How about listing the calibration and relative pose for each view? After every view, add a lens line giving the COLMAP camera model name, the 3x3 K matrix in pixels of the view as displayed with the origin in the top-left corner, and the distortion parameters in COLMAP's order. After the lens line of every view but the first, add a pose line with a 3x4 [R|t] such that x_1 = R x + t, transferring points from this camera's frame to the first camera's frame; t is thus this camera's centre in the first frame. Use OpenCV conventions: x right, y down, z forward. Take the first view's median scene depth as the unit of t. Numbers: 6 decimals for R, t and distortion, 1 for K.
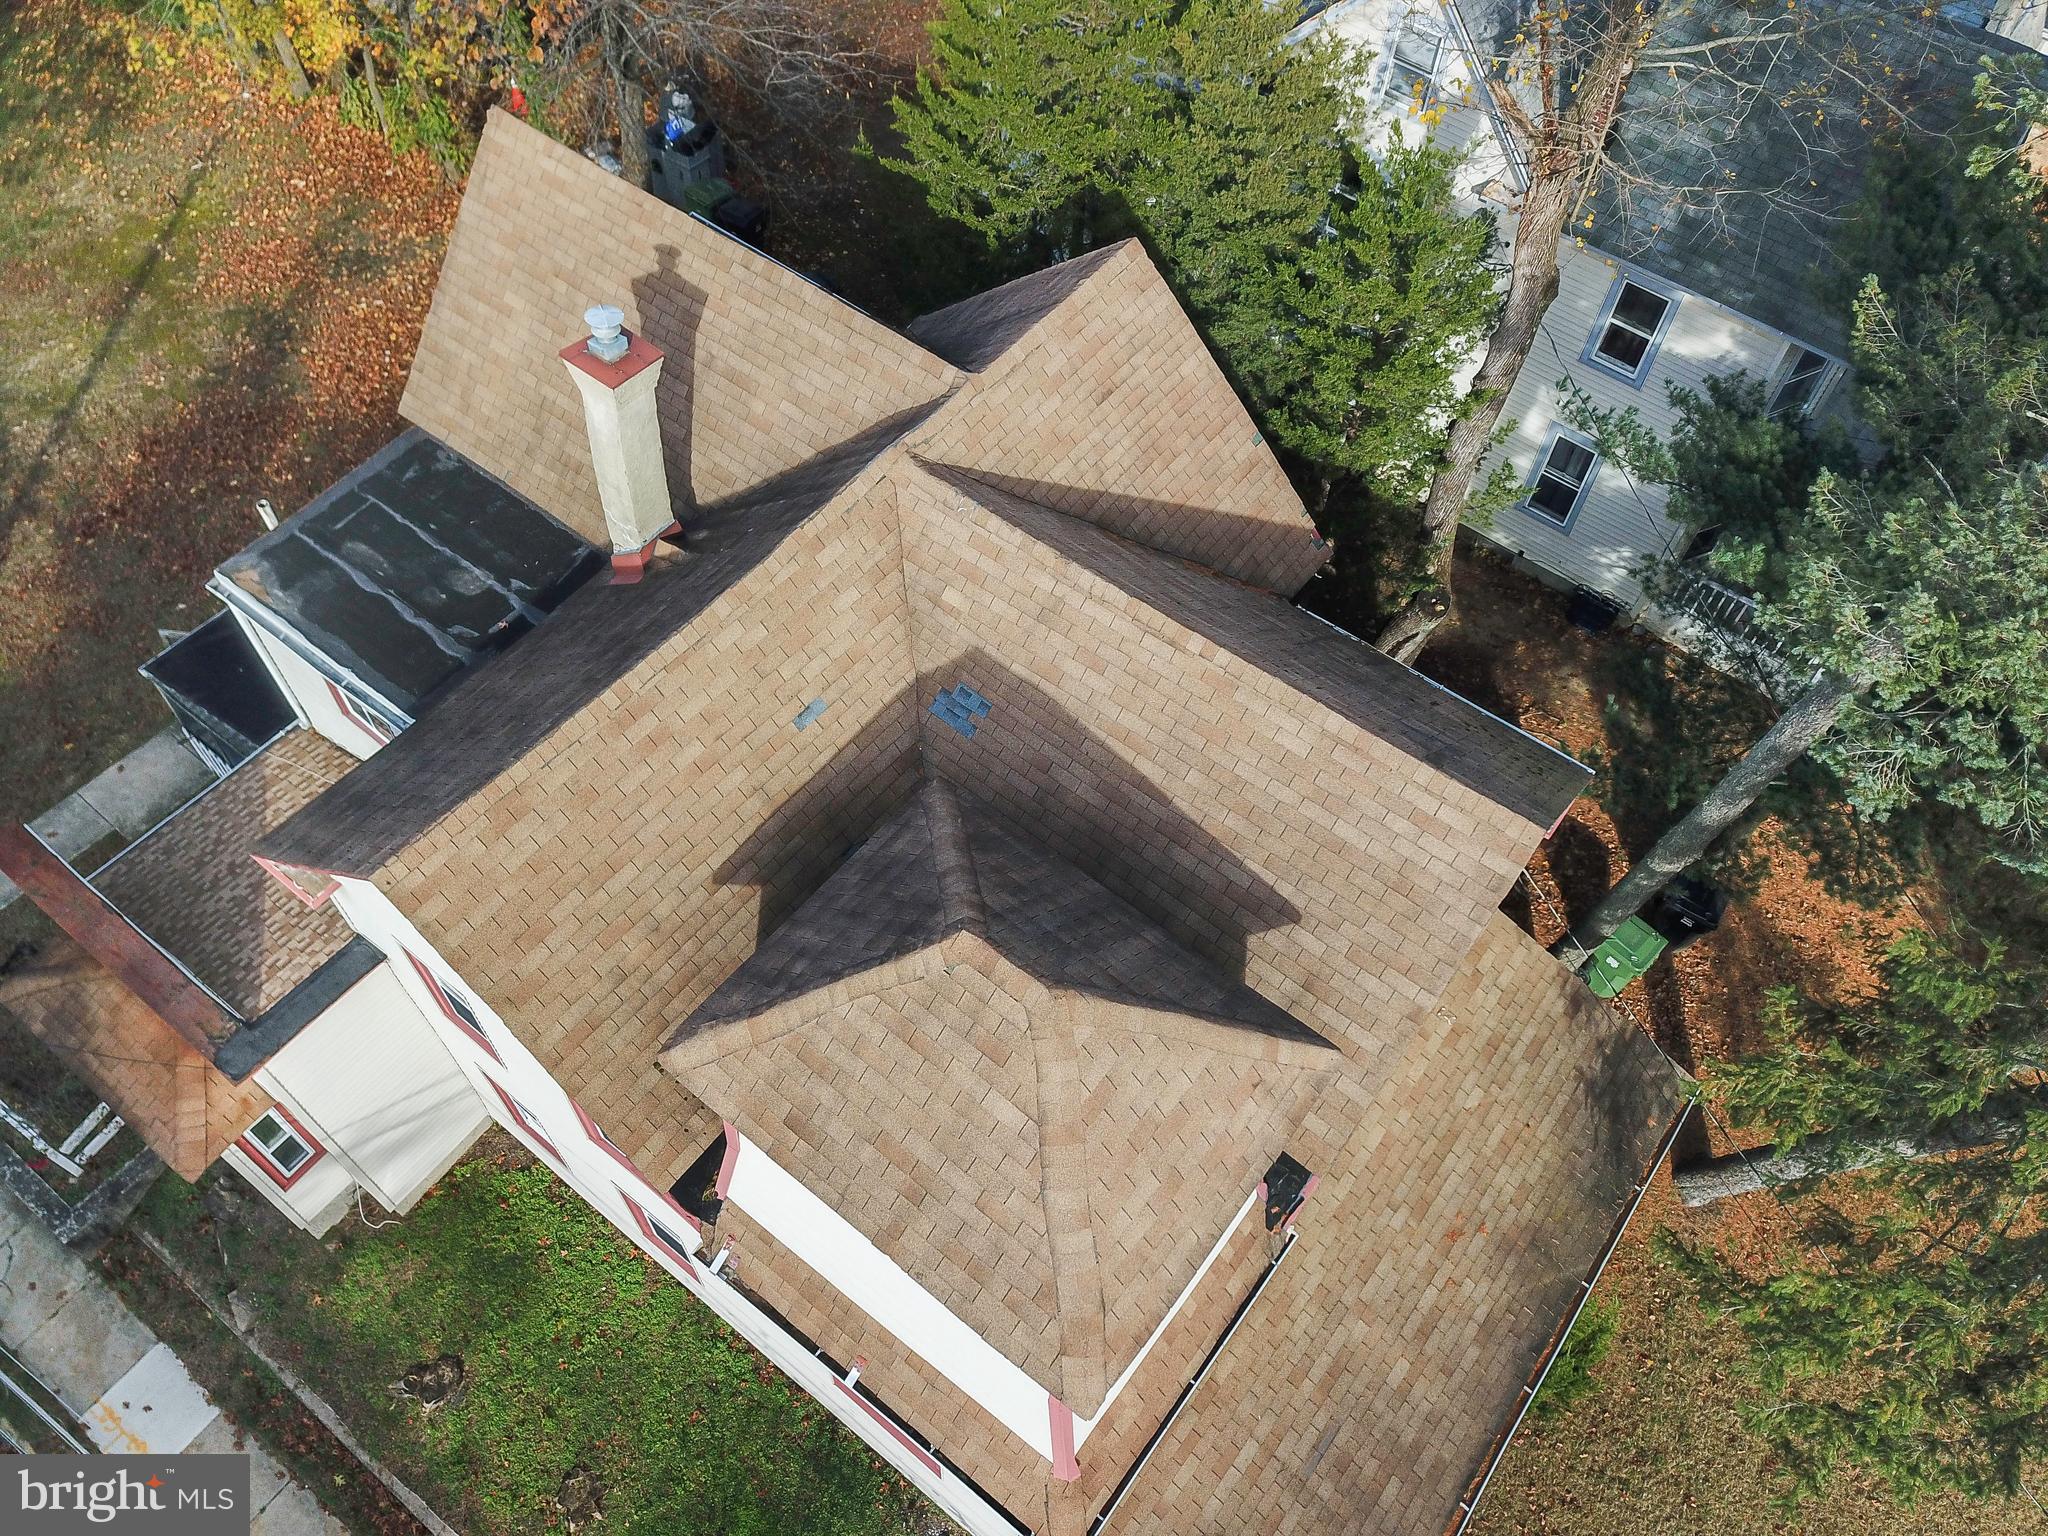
lens RADIAL K [[1575.6, 0, 1030.9], [0, 1575.6, 771.4], [0, 0, 1]] dist [0.001312, 0.002929]
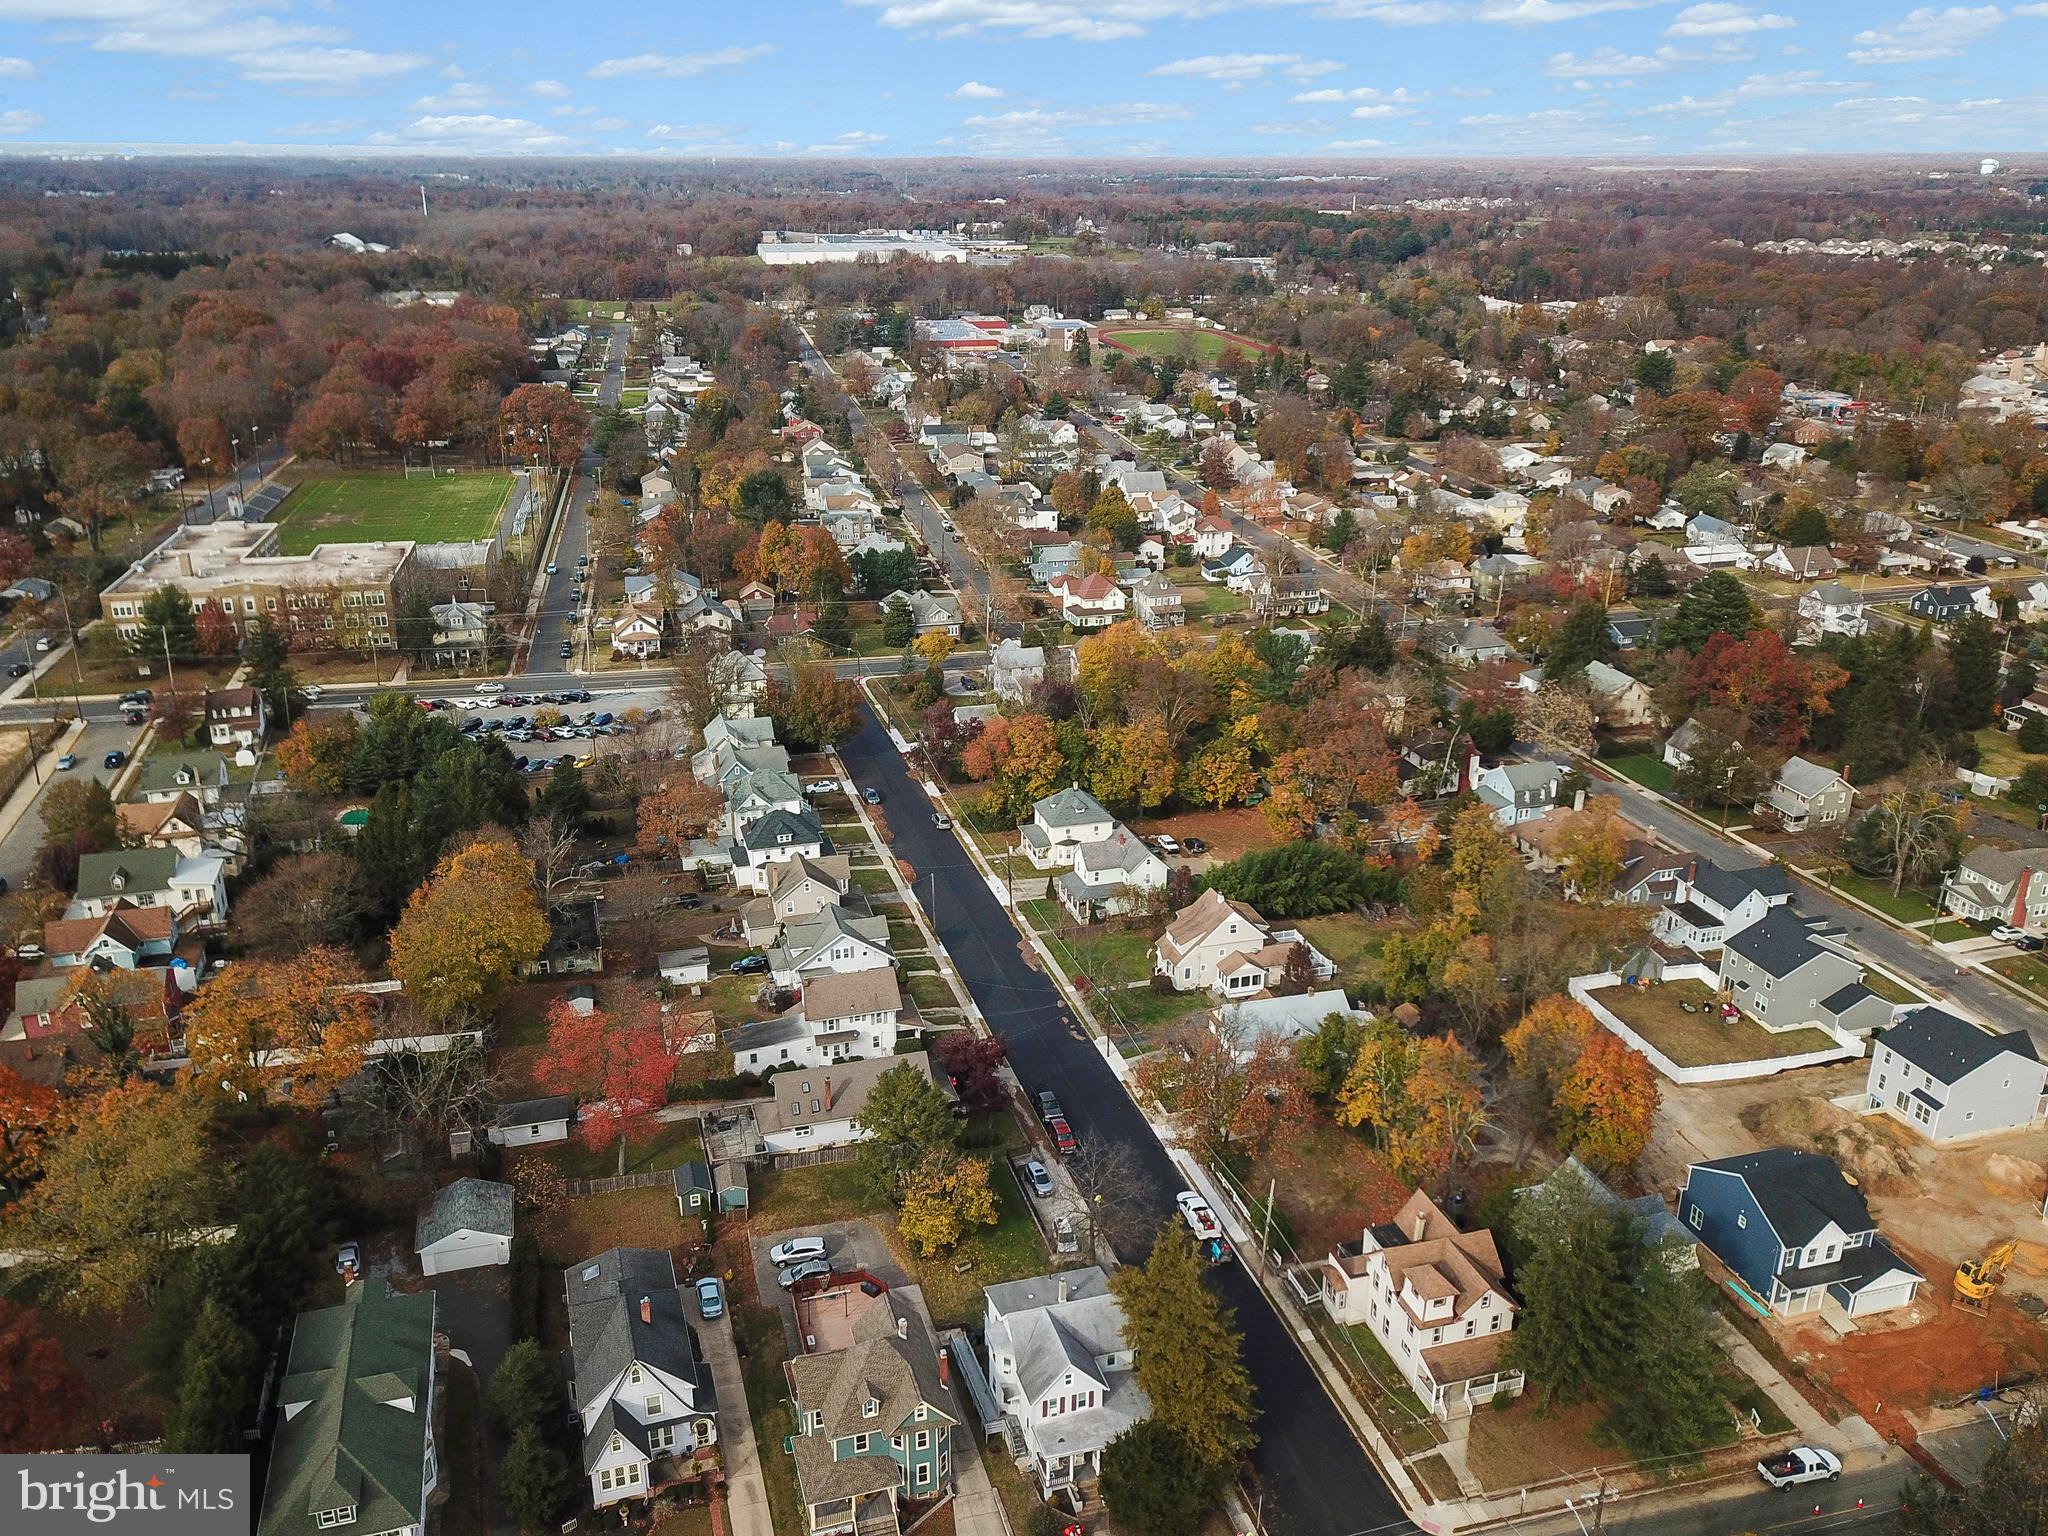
lens RADIAL K [[1612.0, 0, 1033.1], [0, 1612.0, 771.9], [0, 0, 1]] dist [0.028520, -0.009247]
pose [[0.808446, 0.177051, -0.561308, 2.370258], [-0.471239, 0.766094, -0.437074, 2.541047], [0.352631, 0.617861, 0.702779, -6.943627]]
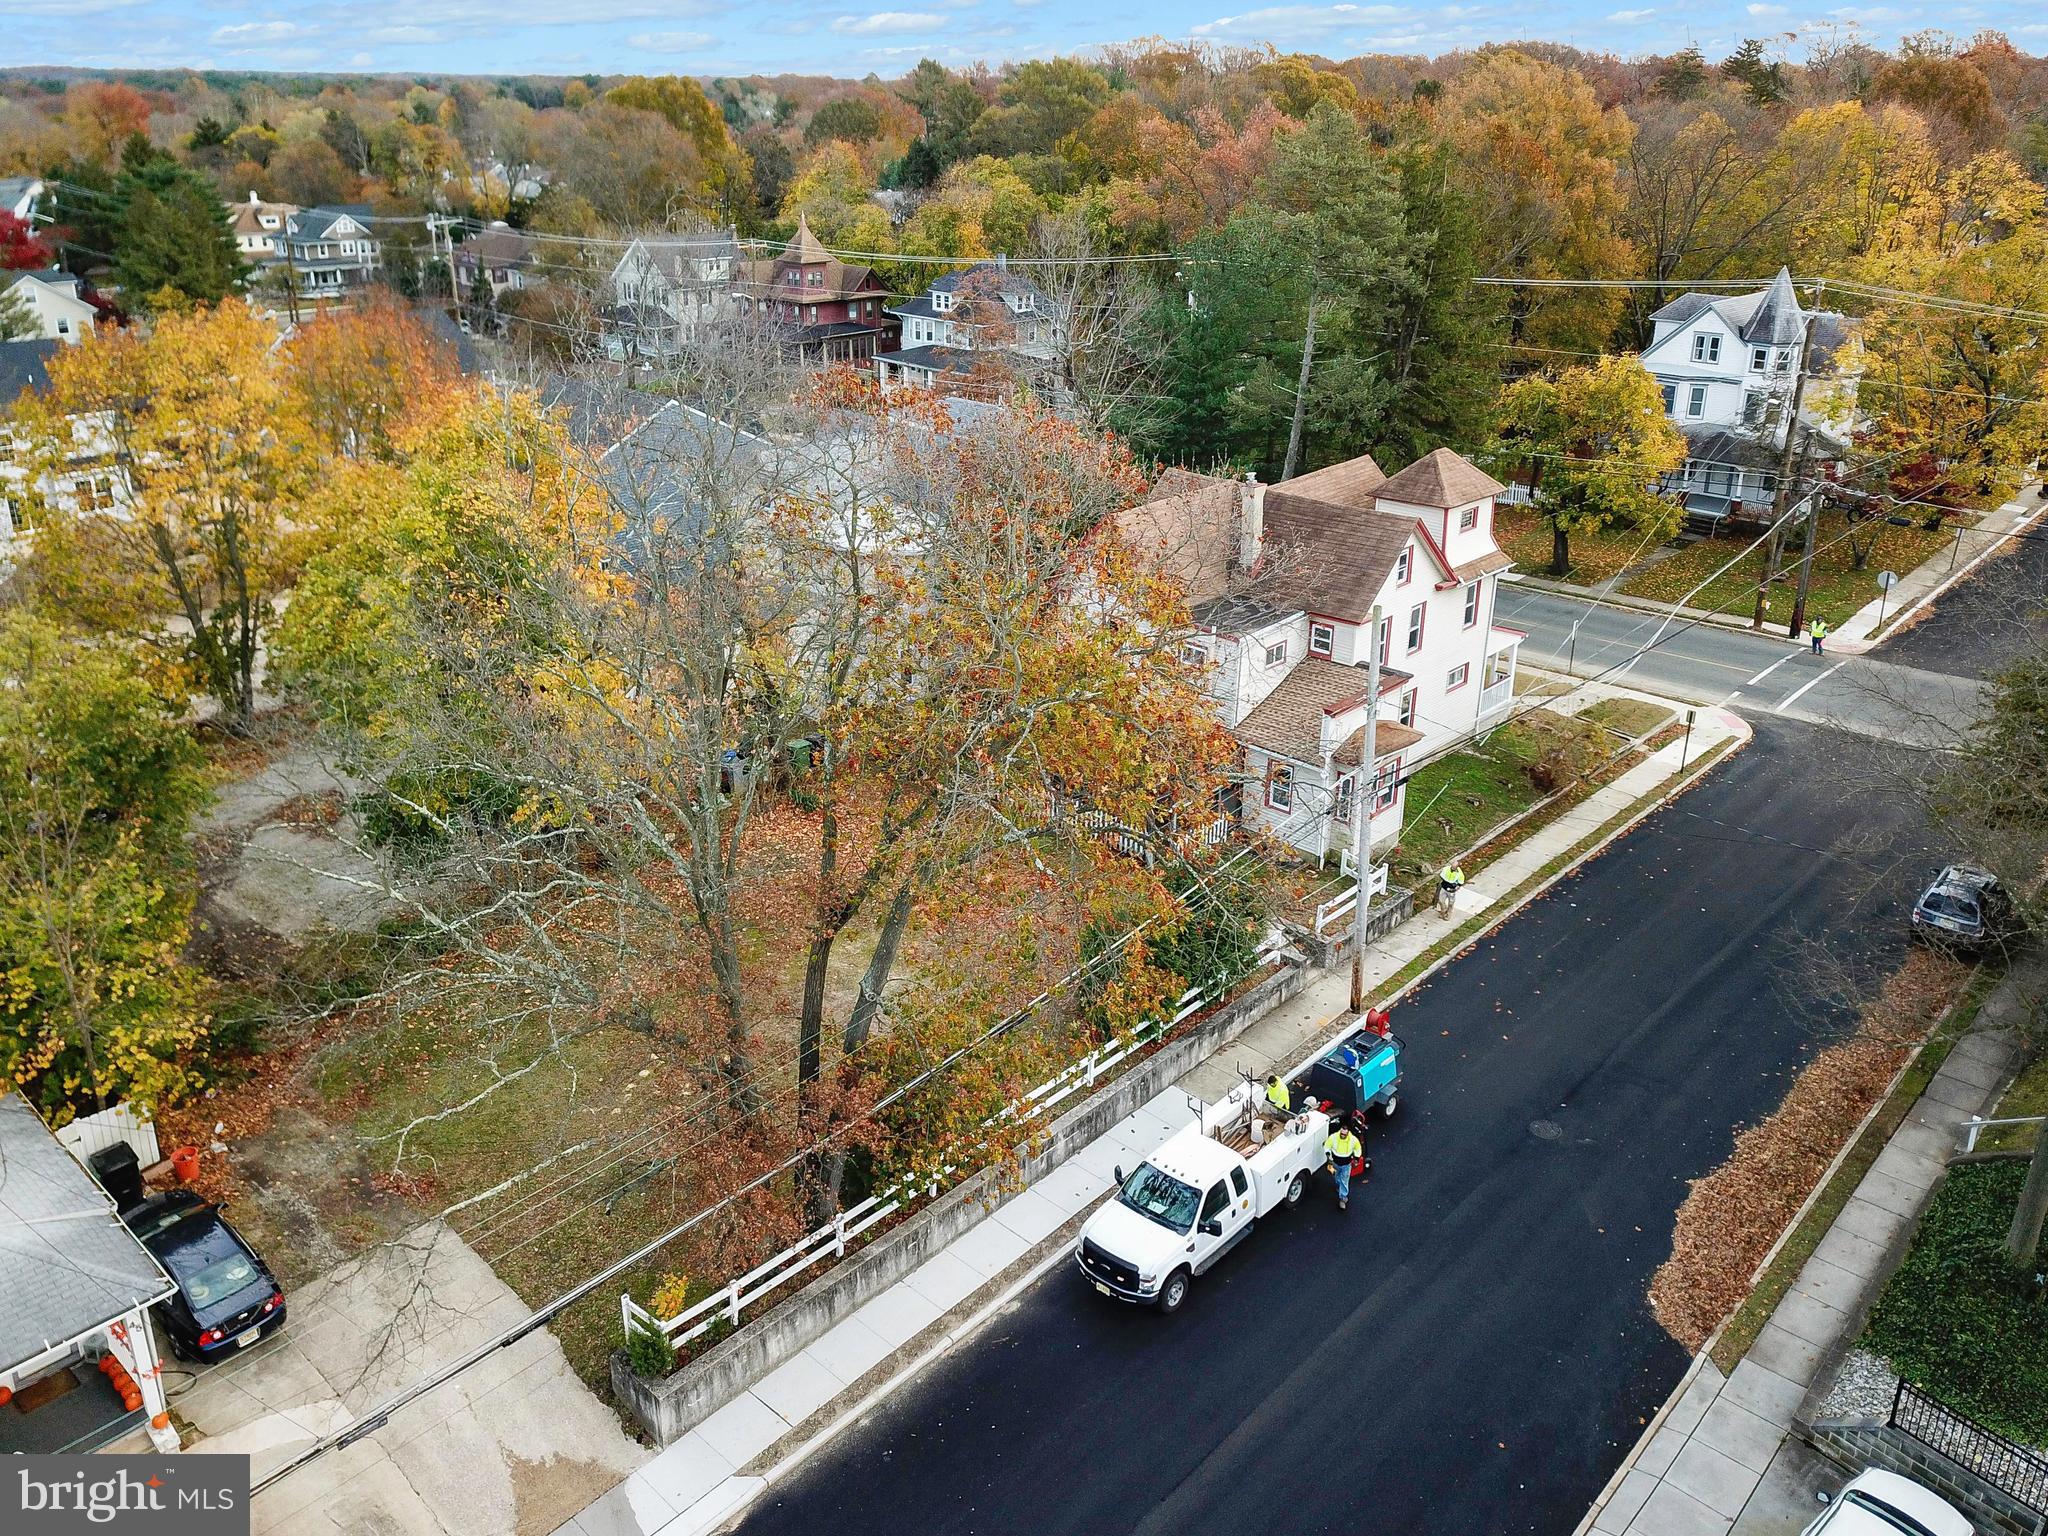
lens RADIAL K [[1603.6, 0, 1022.2], [0, 1603.6, 623.5], [0, 0, 1]] dist [0.013132, -0.002703]
pose [[0.093605, -0.348013, 0.932805, -3.227095], [0.817678, 0.561403, 0.127397, -0.828890], [-0.568015, 0.750809, 0.337112, 0.265702]]
